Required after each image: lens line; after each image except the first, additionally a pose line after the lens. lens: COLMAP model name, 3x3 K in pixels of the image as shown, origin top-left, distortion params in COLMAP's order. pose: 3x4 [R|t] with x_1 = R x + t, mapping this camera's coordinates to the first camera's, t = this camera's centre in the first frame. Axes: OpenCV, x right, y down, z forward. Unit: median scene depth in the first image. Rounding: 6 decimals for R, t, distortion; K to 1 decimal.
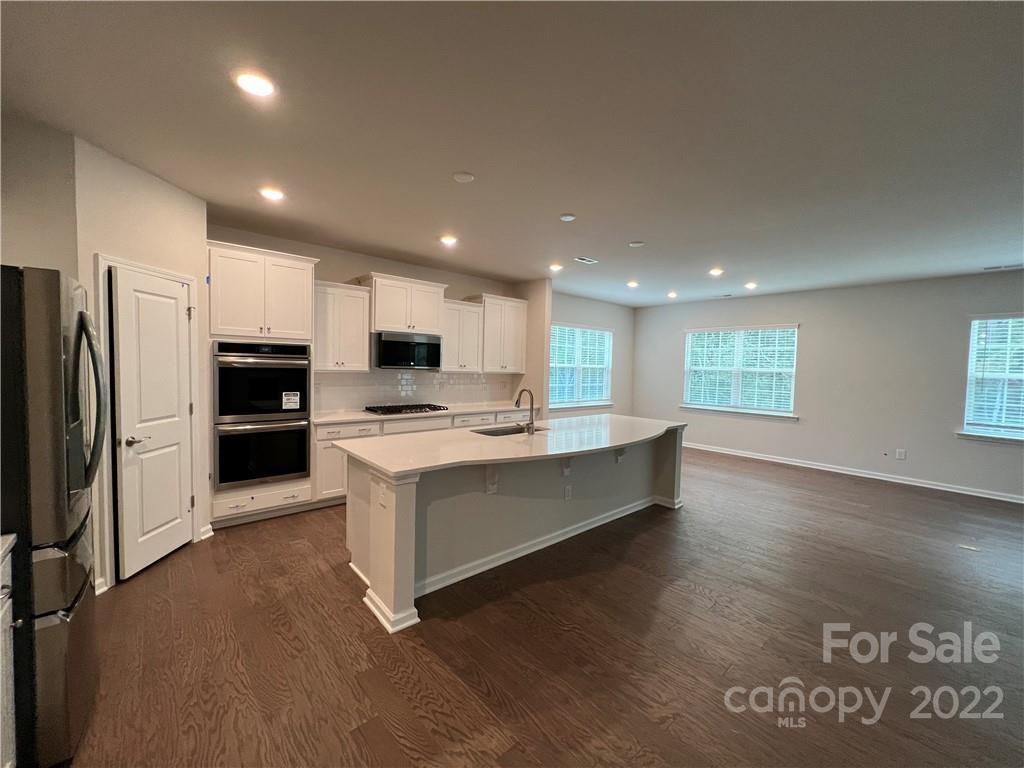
lens RADIAL K [[409.3, 0, 512.0], [0, 409.3, 384.0], [0, 0, 1]] dist [0.000044, 0.000281]
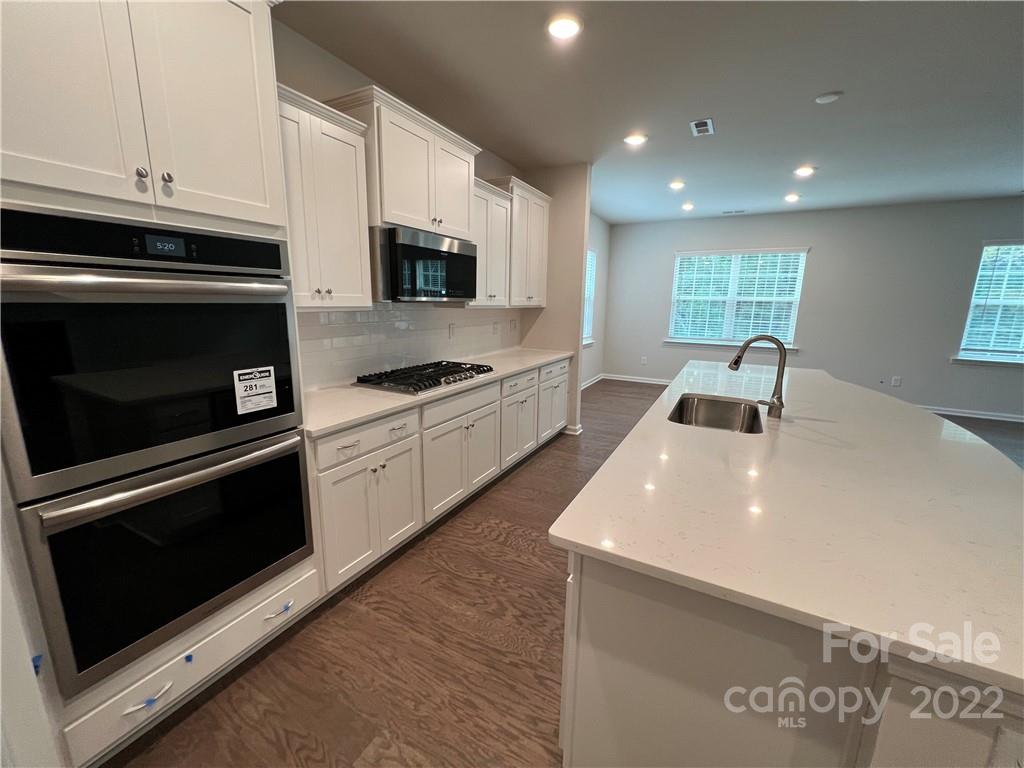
lens RADIAL K [[409.3, 0, 512.0], [0, 409.3, 384.0], [0, 0, 1]] dist [0.000044, 0.000281]
pose [[0.939291, -0.078526, 0.334014, -0.366818], [0.022807, 0.985595, 0.167575, -0.019531], [-0.342362, -0.149784, 0.927552, 0.467998]]
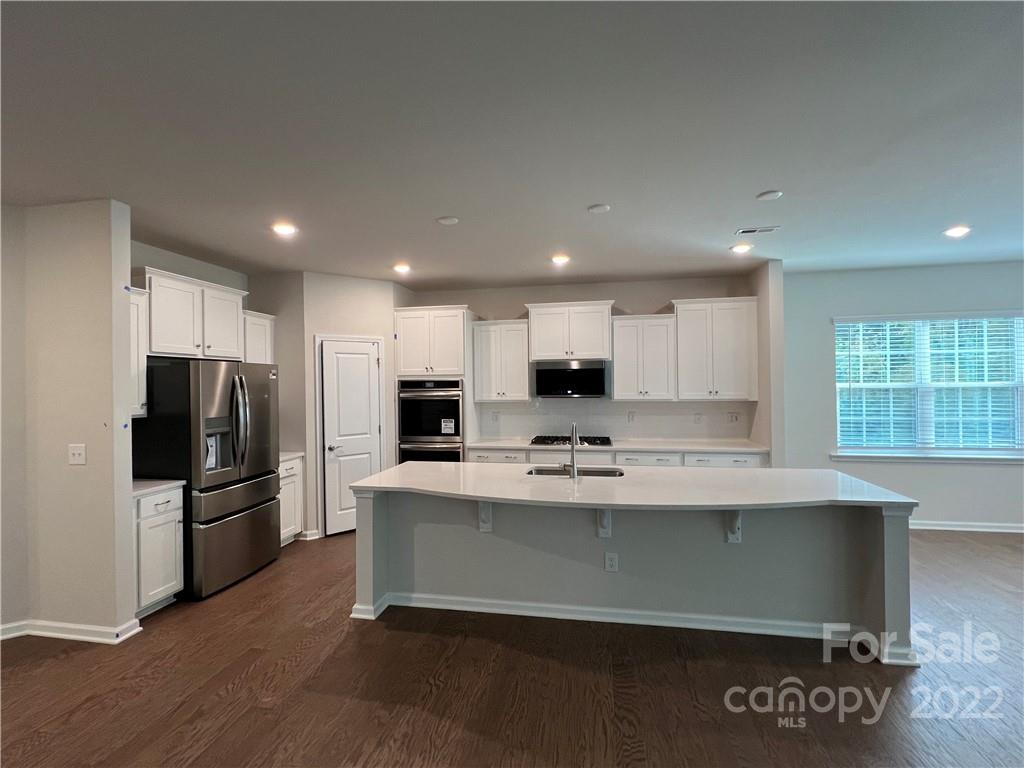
lens RADIAL K [[487.0, 0, 512.0], [0, 487.0, 384.0], [0, 0, 1]] dist [-0.000829, 0.000039]
pose [[0.613460, -0.032350, -0.789063, 0.582900], [-0.009579, 0.998782, -0.048396, -0.013374], [0.789667, 0.037248, 0.612403, 0.225383]]
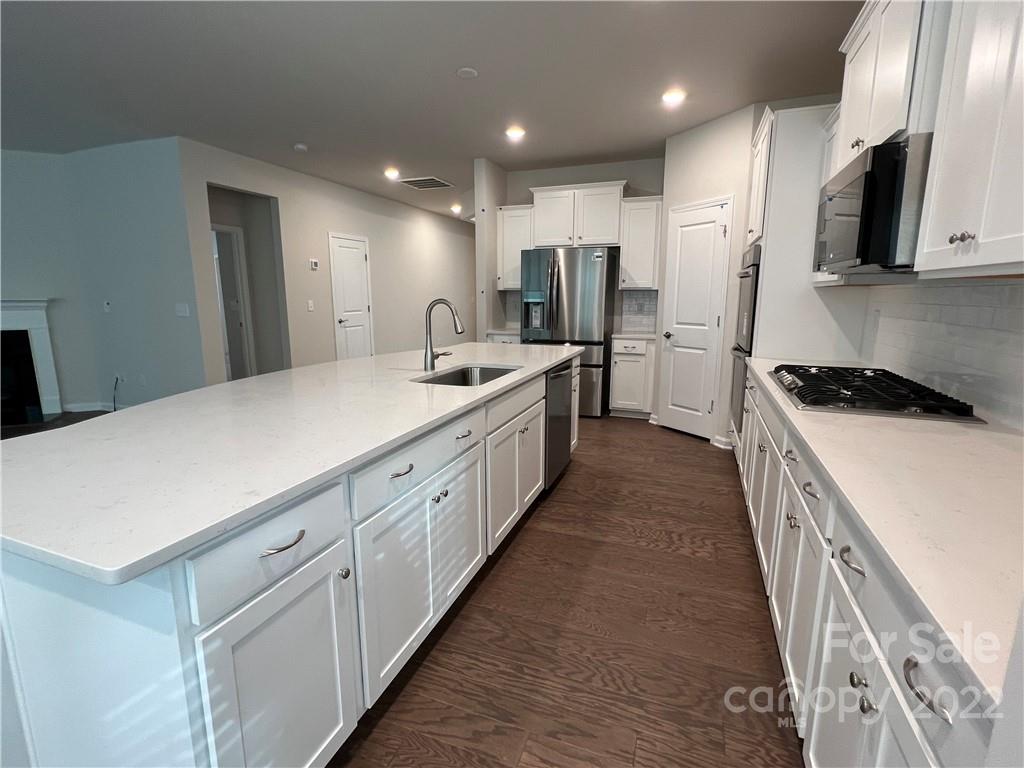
lens RADIAL K [[487.0, 0, 512.0], [0, 487.0, 384.0], [0, 0, 1]] dist [-0.000829, 0.000039]
pose [[-0.884908, 0.061007, -0.461754, 0.219170], [-0.042638, 0.976611, 0.210743, -0.018940], [0.463811, 0.206176, -0.861610, 1.326264]]
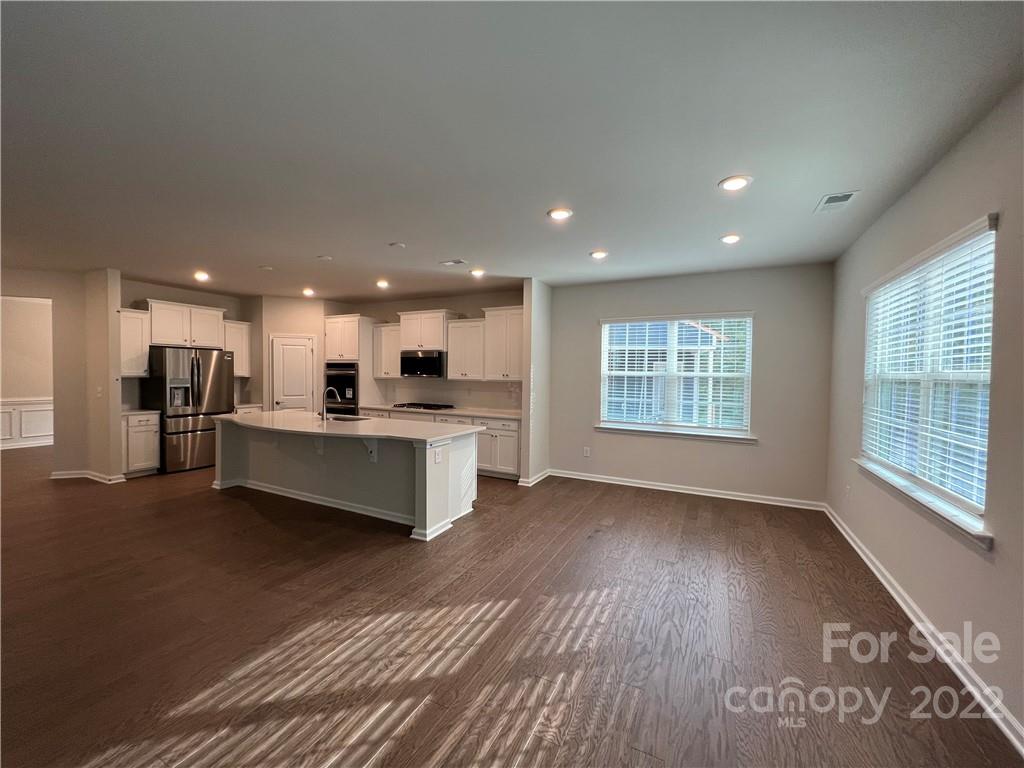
lens RADIAL K [[409.3, 0, 512.0], [0, 409.3, 384.0], [0, 0, 1]] dist [0.000044, 0.000281]
pose [[0.367618, 0.003659, -0.929970, 1.204212], [-0.048372, 0.998714, -0.015192, -0.006740], [0.928718, 0.050569, 0.367322, 0.831101]]
